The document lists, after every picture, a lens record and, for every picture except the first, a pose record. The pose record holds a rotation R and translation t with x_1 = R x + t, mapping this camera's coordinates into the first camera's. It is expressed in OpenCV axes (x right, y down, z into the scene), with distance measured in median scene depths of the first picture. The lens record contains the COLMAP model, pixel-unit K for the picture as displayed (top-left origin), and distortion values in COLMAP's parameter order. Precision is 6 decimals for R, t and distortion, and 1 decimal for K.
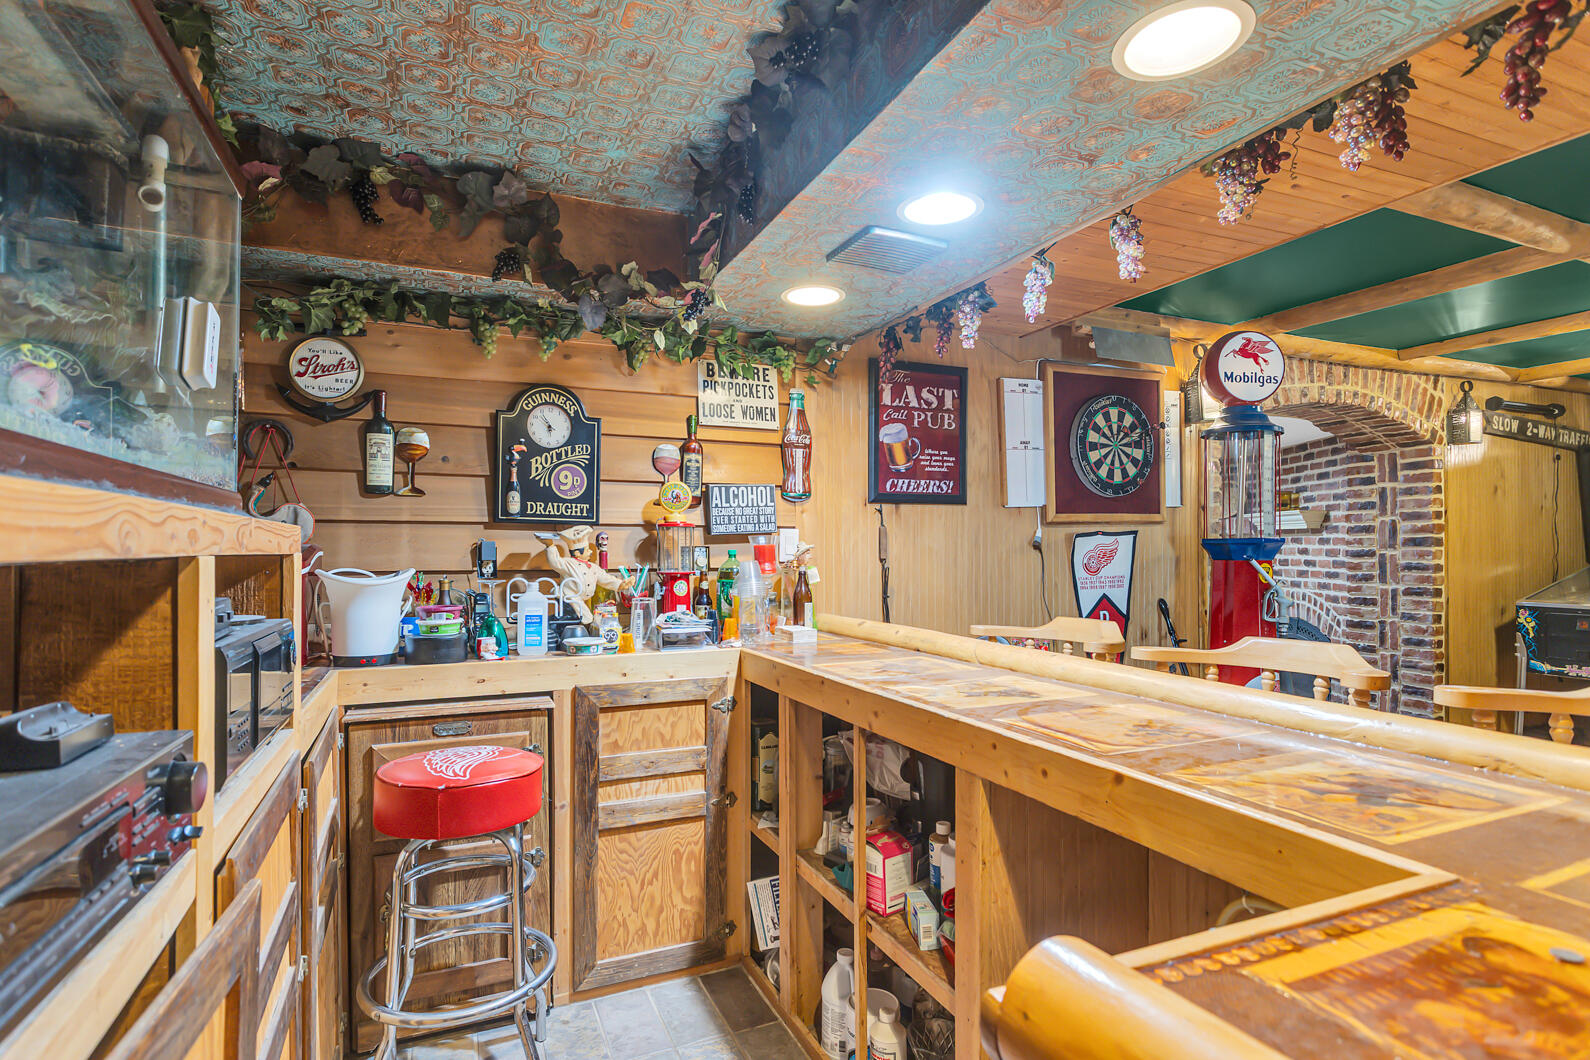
lens RADIAL K [[785.4, 0, 790.9], [0, 785.4, 534.8], [0, 0, 1]] dist [-0.002983, -0.000466]
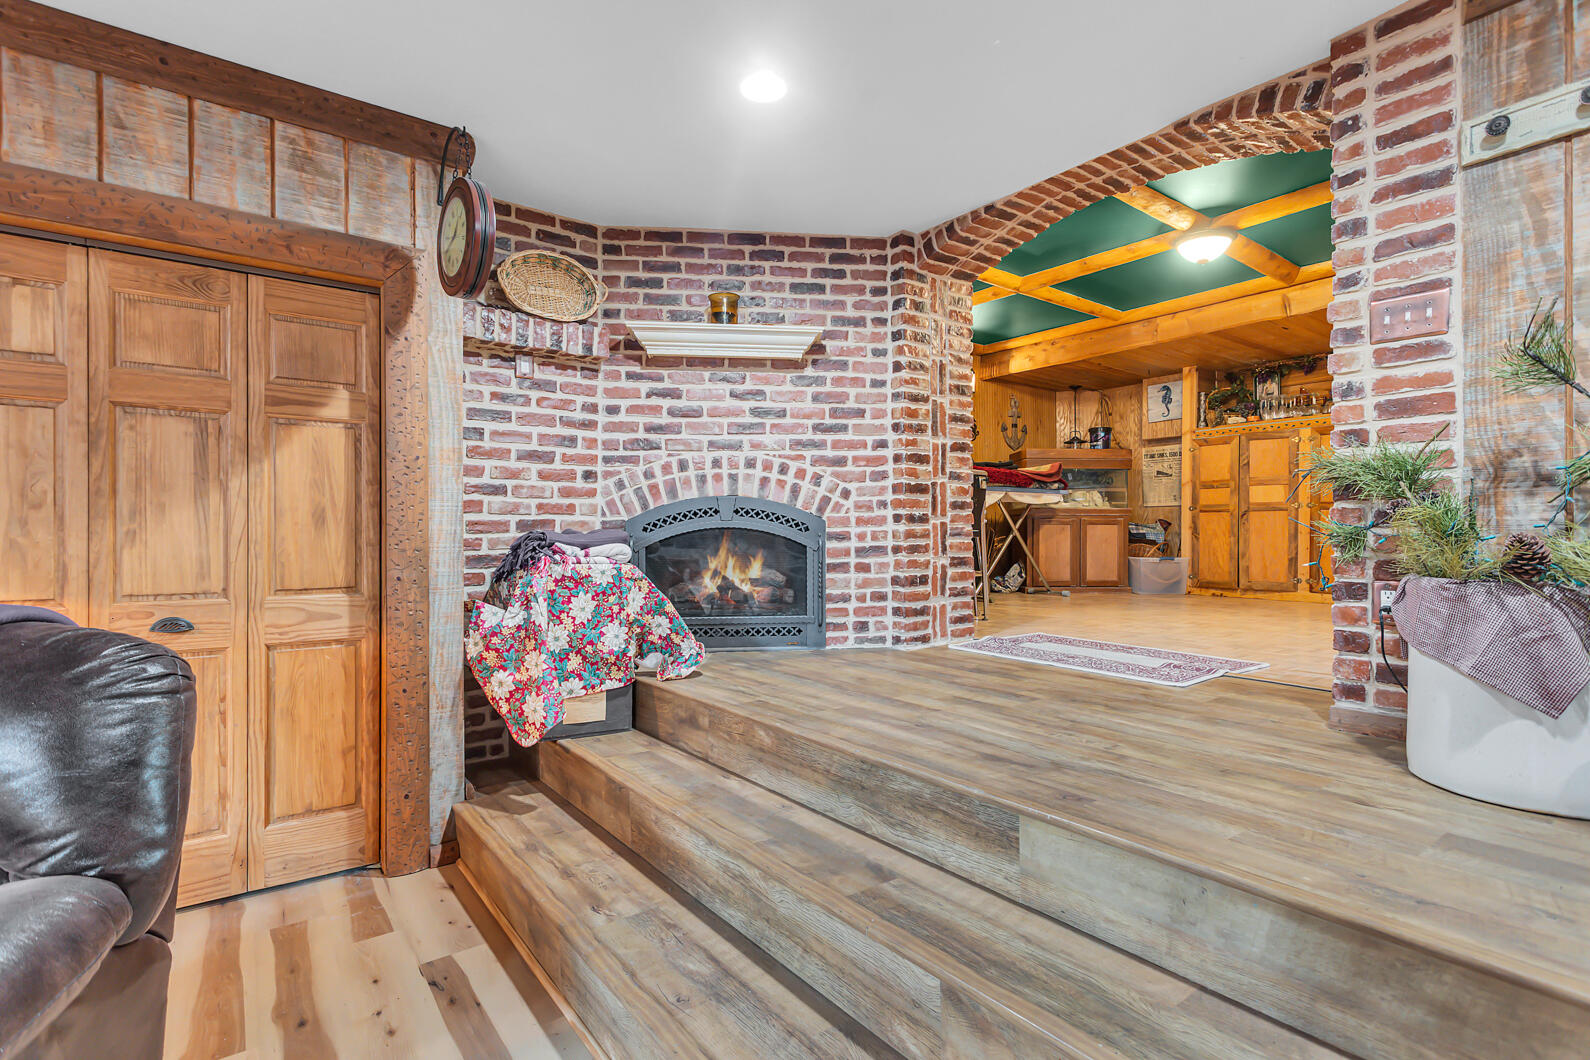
lens RADIAL K [[785.4, 0, 794.5], [0, 785.4, 537.4], [0, 0, 1]] dist [-0.002983, -0.000466]
pose [[-0.229083, 0.002198, 0.973404, -0.006750], [-0.013042, 0.999901, -0.005327, 0.171318], [-0.973320, -0.013916, -0.229032, 1.312584]]
